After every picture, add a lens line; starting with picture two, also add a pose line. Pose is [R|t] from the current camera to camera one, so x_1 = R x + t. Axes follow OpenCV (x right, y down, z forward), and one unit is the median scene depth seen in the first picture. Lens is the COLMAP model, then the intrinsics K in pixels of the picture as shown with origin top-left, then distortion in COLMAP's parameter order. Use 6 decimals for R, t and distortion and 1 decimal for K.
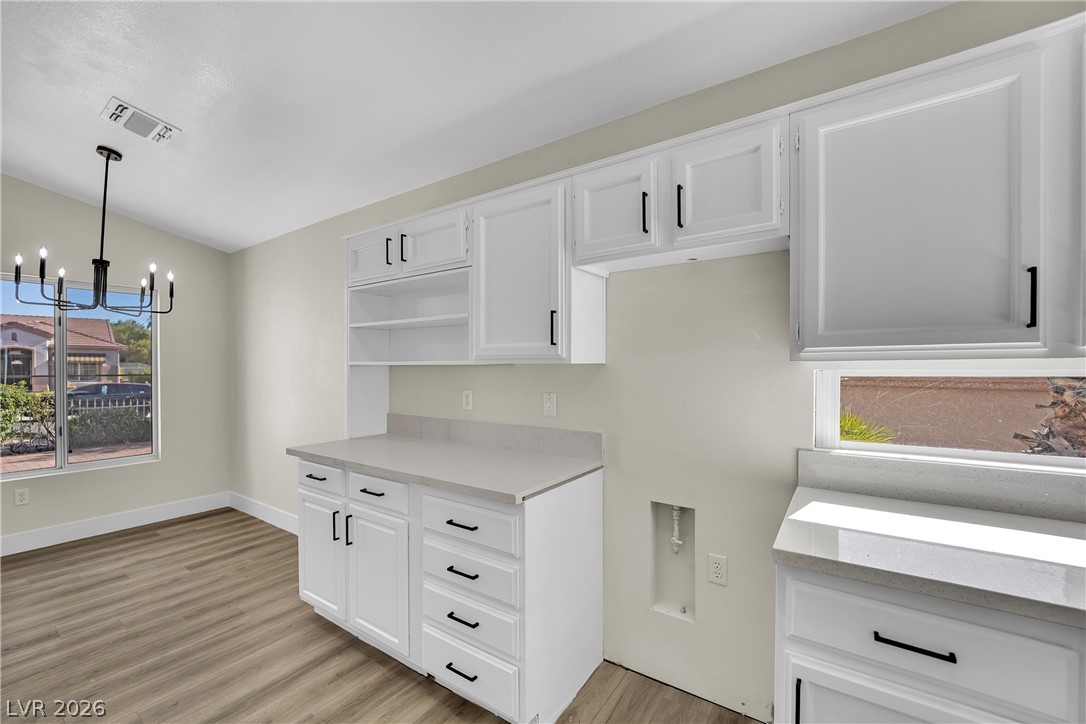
lens RADIAL K [[442.9, 0, 541.2], [0, 442.9, 368.4], [0, 0, 1]] dist [-0.018206, -0.001871]
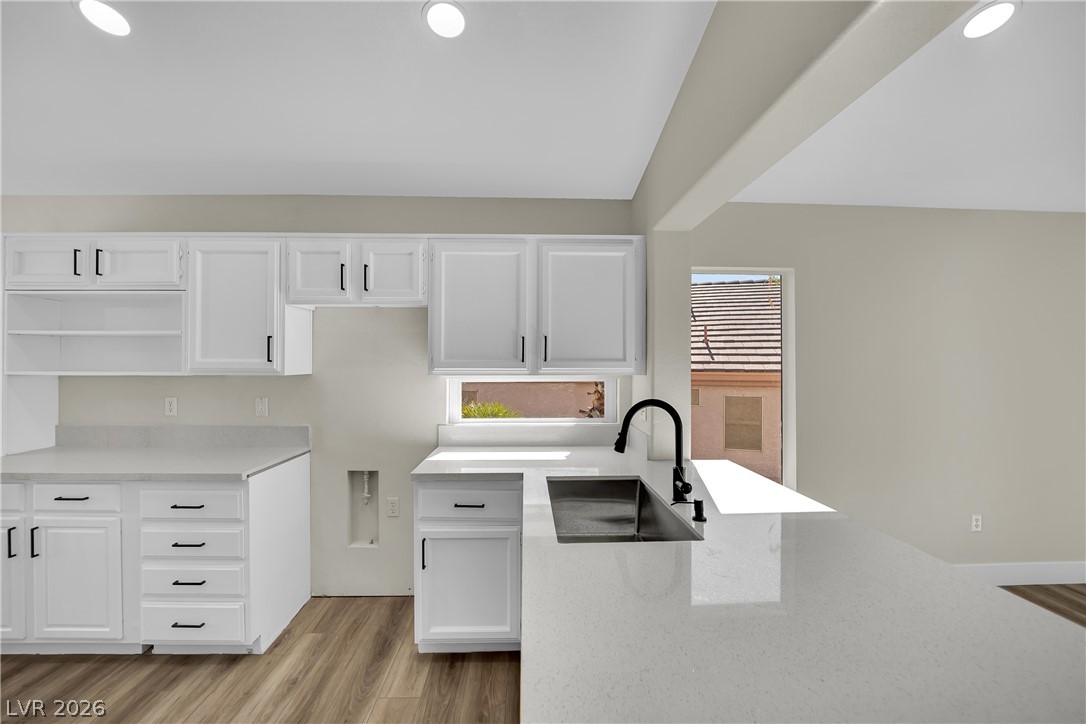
lens RADIAL K [[442.9, 0, 538.2], [0, 442.9, 363.9], [0, 0, 1]] dist [-0.018206, -0.001871]
pose [[0.805439, 0.002918, 0.592672, -0.100669], [-0.001978, 0.999996, -0.002236, -0.042744], [-0.592676, 0.000629, 0.805441, -0.514054]]
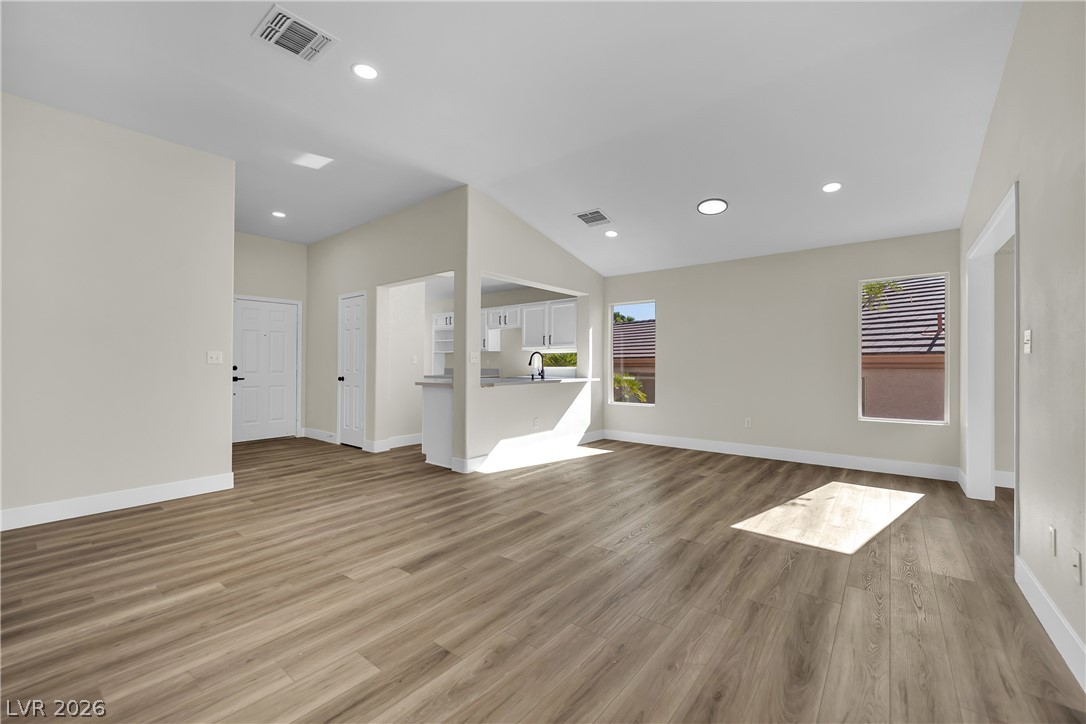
lens RADIAL K [[442.9, 0, 547.2], [0, 442.9, 360.6], [0, 0, 1]] dist [-0.018206, -0.001871]
pose [[0.998497, 0.003093, -0.054719, 0.855773], [-0.003845, 0.999900, -0.013640, 0.135940], [0.054671, 0.013830, 0.998409, -3.238897]]
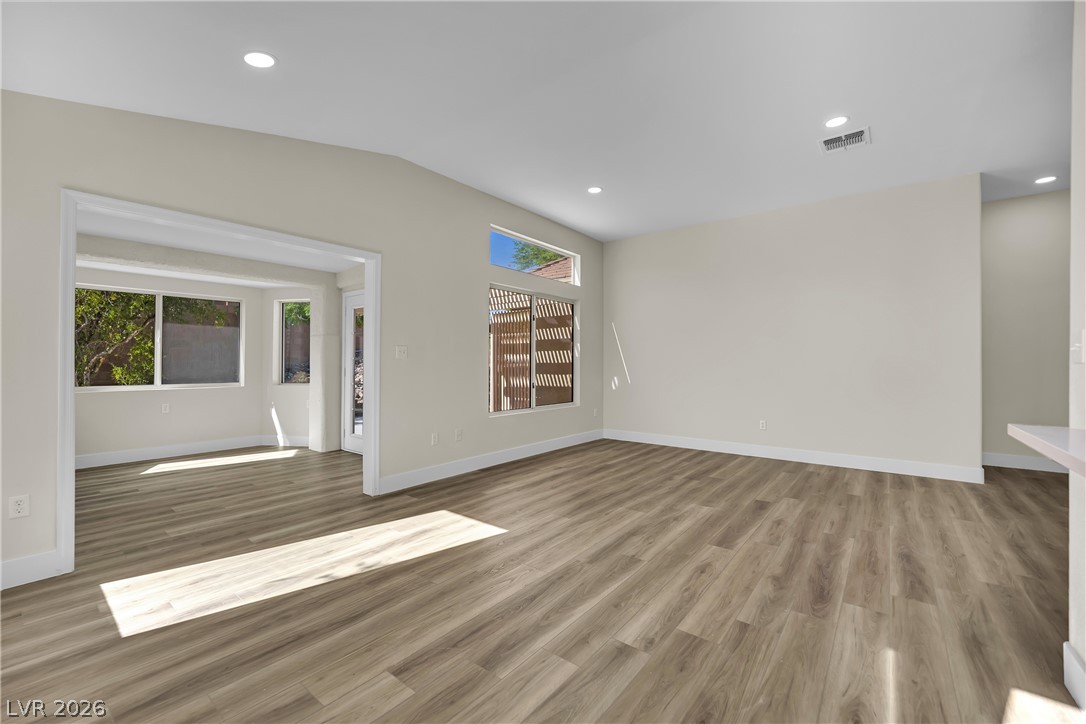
lens RADIAL K [[442.9, 0, 538.4], [0, 442.9, 365.1], [0, 0, 1]] dist [-0.018206, -0.001871]
pose [[-0.997243, -0.000264, 0.074207, 1.230100], [0.000156, 0.999984, 0.005648, 0.117675], [-0.074207, 0.005644, -0.997227, 0.077681]]
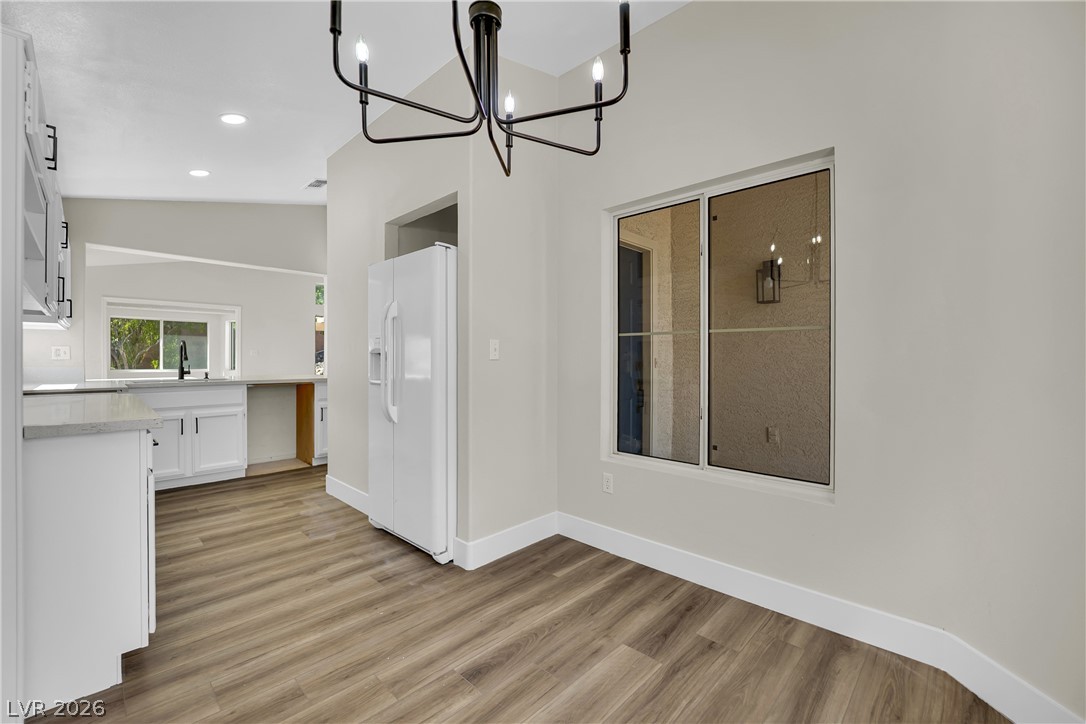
lens RADIAL K [[442.9, 0, 535.9], [0, 442.9, 358.8], [0, 0, 1]] dist [-0.018206, -0.001871]
pose [[-0.985514, -0.000016, 0.169593, -1.539125], [0.001458, 0.999962, 0.008569, 0.099059], [-0.169586, 0.008692, -0.985477, 1.910071]]
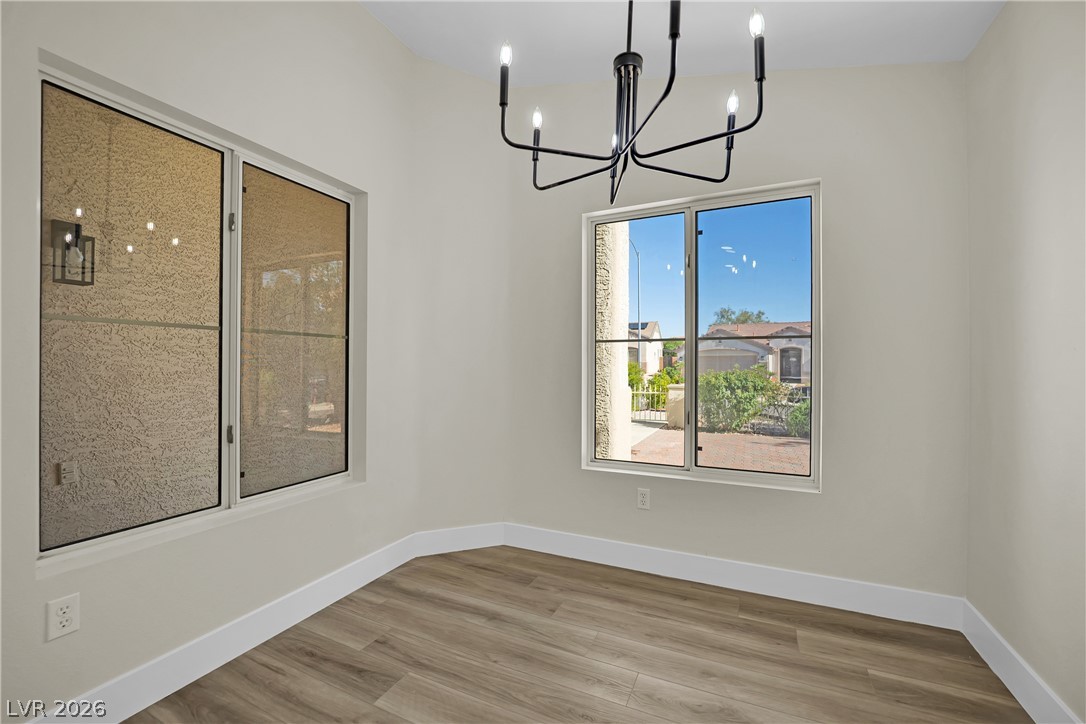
lens RADIAL K [[442.9, 0, 548.9], [0, 442.9, 367.7], [0, 0, 1]] dist [-0.018206, -0.001871]
pose [[0.159890, 0.007135, -0.987109, -0.790858], [-0.006814, 0.999958, 0.006124, 0.110437], [0.987111, 0.005747, 0.159932, 1.178026]]
